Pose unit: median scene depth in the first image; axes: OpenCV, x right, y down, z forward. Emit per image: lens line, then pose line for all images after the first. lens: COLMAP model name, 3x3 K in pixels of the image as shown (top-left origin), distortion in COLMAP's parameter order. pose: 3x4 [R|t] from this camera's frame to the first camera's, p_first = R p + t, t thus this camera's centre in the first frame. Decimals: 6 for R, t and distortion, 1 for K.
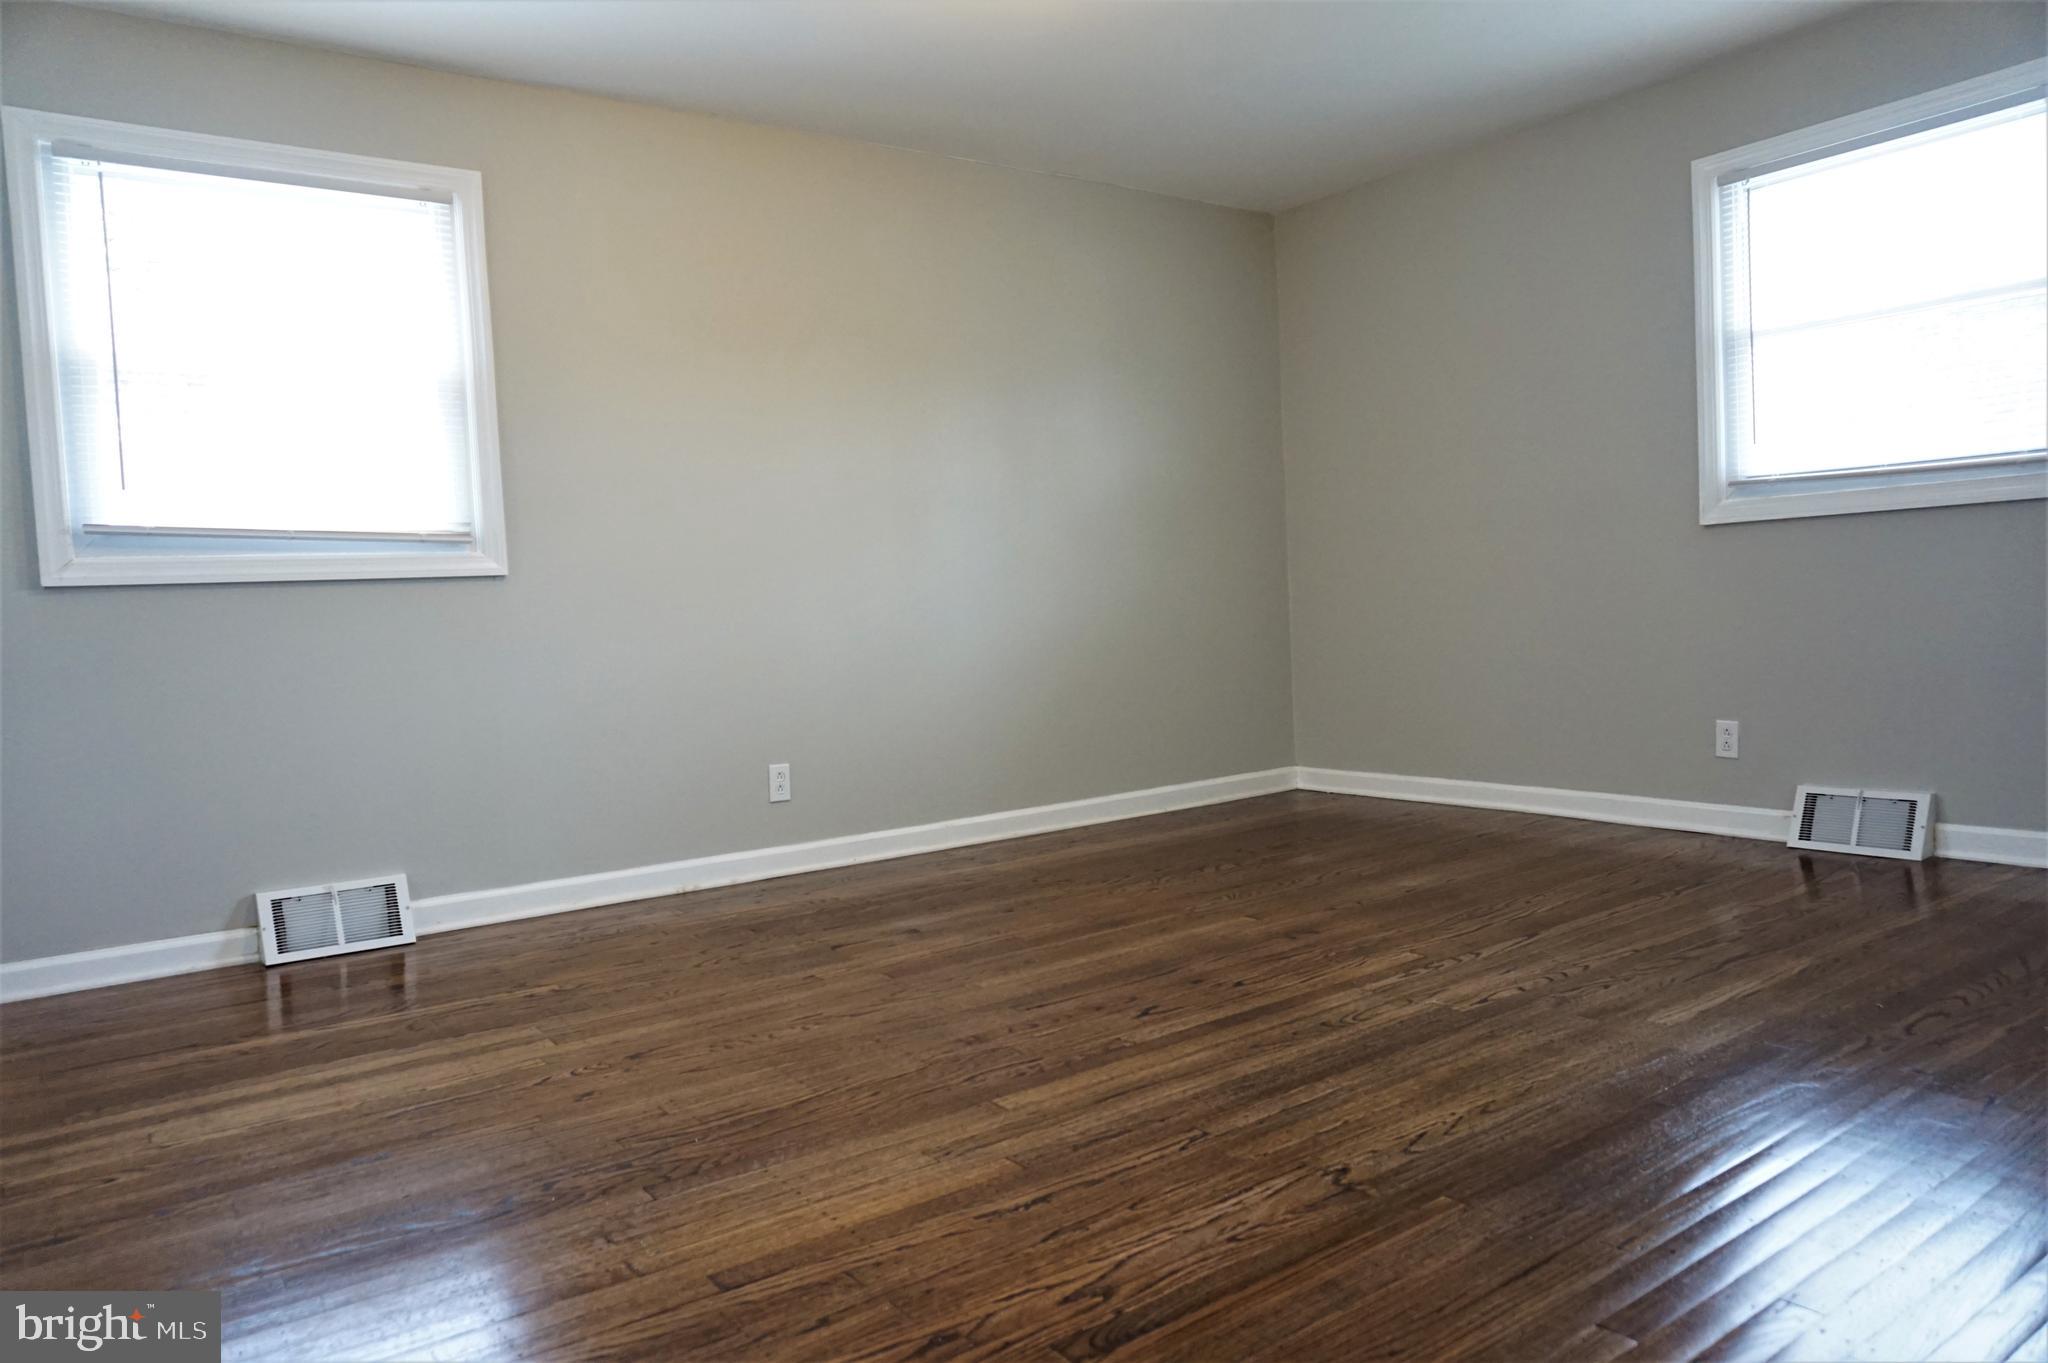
lens RADIAL K [[1374.8, 0, 1029.0], [0, 1374.8, 682.3], [0, 0, 1]] dist [-0.052795, 0.039480]
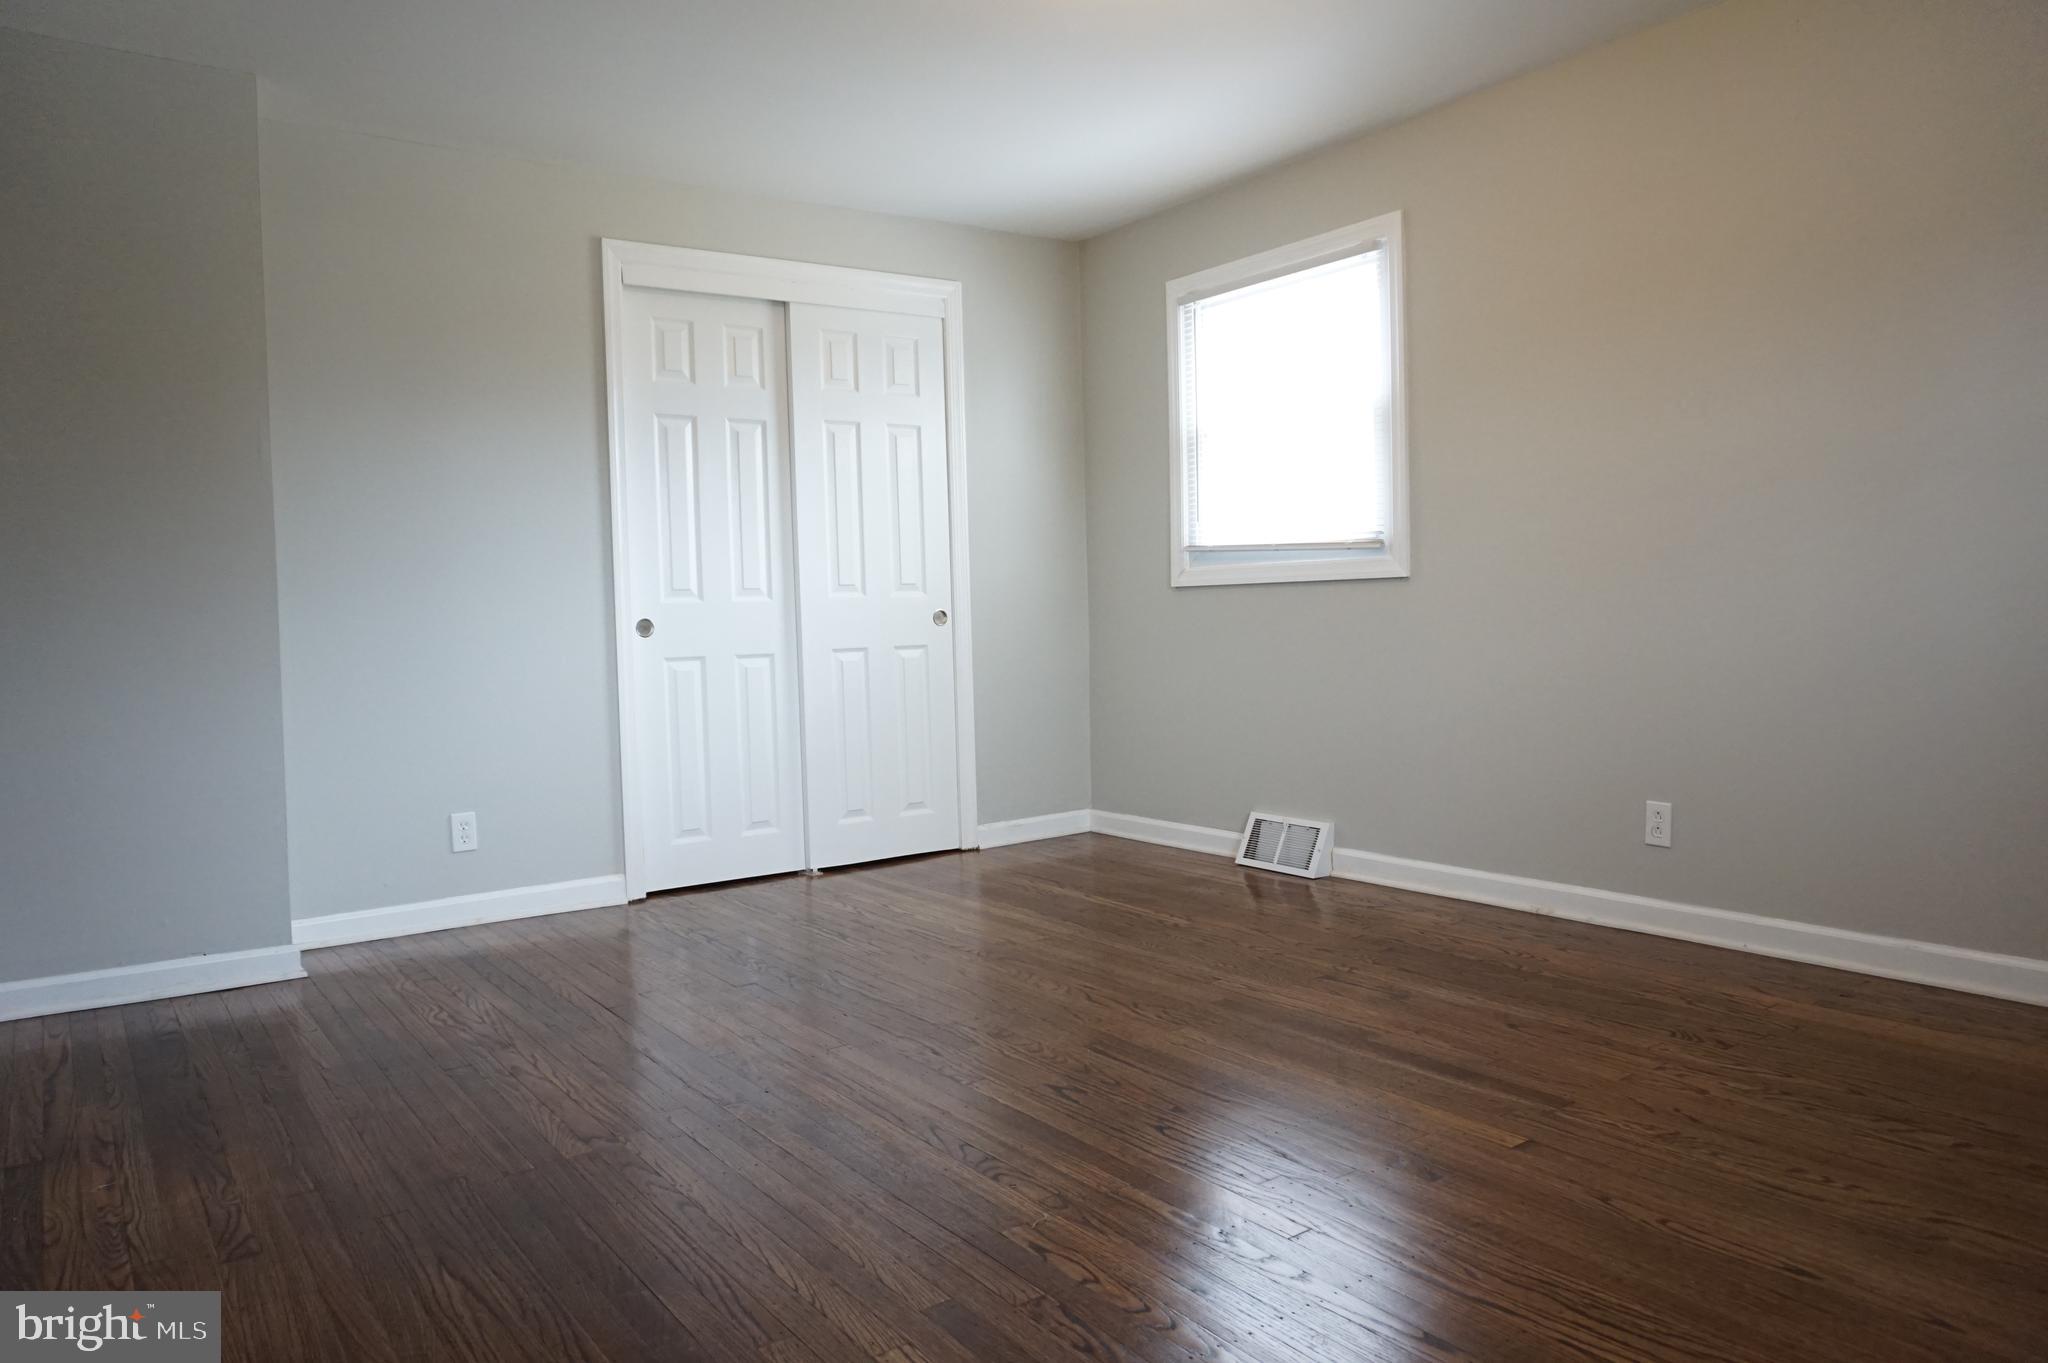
lens RADIAL K [[1374.8, 0, 1029.0], [0, 1374.8, 682.3], [0, 0, 1]] dist [-0.052795, 0.039480]
pose [[-0.011245, 0.098681, -0.995056, 0.819950], [-0.027983, 0.994698, 0.098962, -0.107341], [0.999545, 0.028957, -0.008424, 0.801429]]
